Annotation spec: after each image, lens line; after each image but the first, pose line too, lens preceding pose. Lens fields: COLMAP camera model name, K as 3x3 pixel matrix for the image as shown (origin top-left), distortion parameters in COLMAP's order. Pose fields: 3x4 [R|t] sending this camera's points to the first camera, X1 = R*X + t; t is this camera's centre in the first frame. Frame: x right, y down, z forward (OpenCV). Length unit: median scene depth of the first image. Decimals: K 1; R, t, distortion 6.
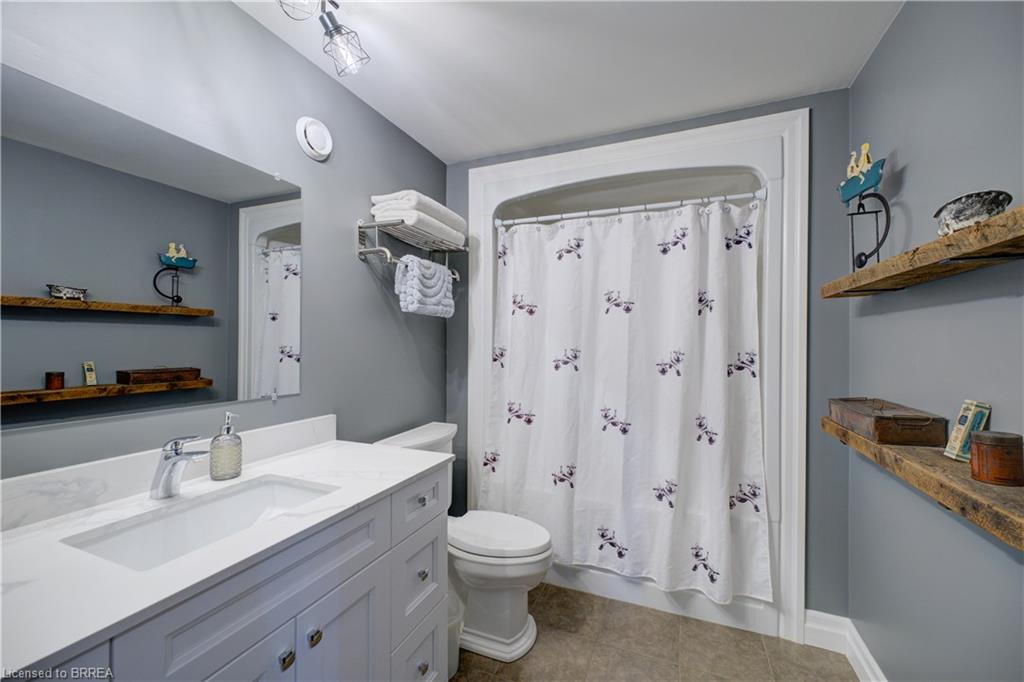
lens RADIAL K [[409.0, 0, 509.3], [0, 409.0, 341.7], [0, 0, 1]] dist [-0.000897, 0.000129]
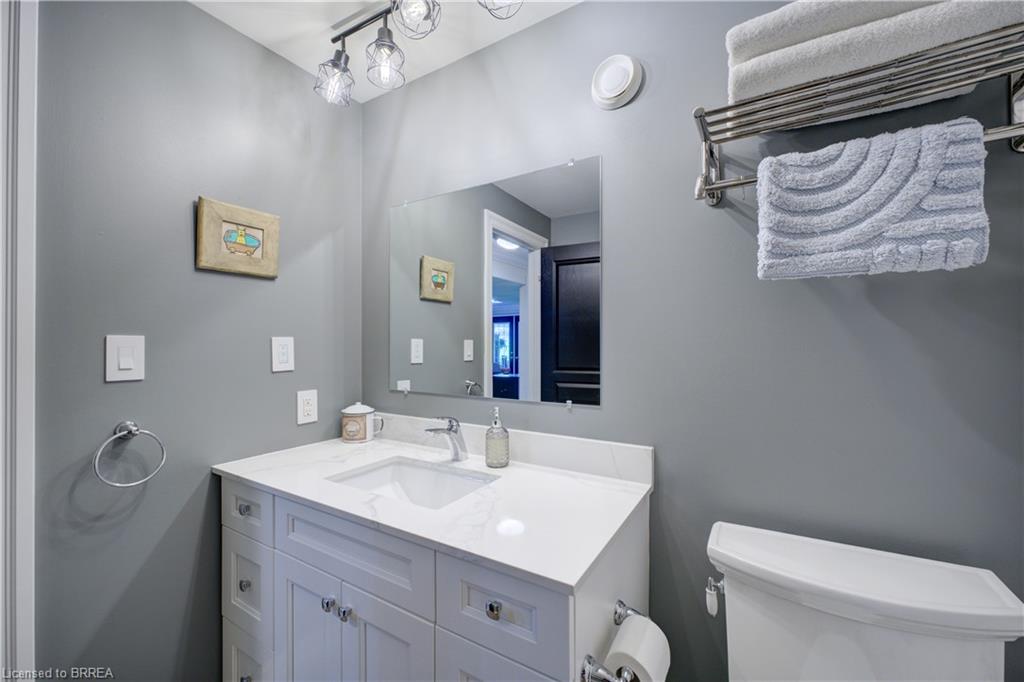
lens RADIAL K [[409.0, 0, 506.1], [0, 409.0, 342.4], [0, 0, 1]] dist [-0.000897, 0.000129]
pose [[-0.145381, -0.008016, -0.989343, 0.252889], [0.000844, 0.999966, -0.008226, 0.003524], [0.989375, -0.002031, -0.145369, 0.738580]]
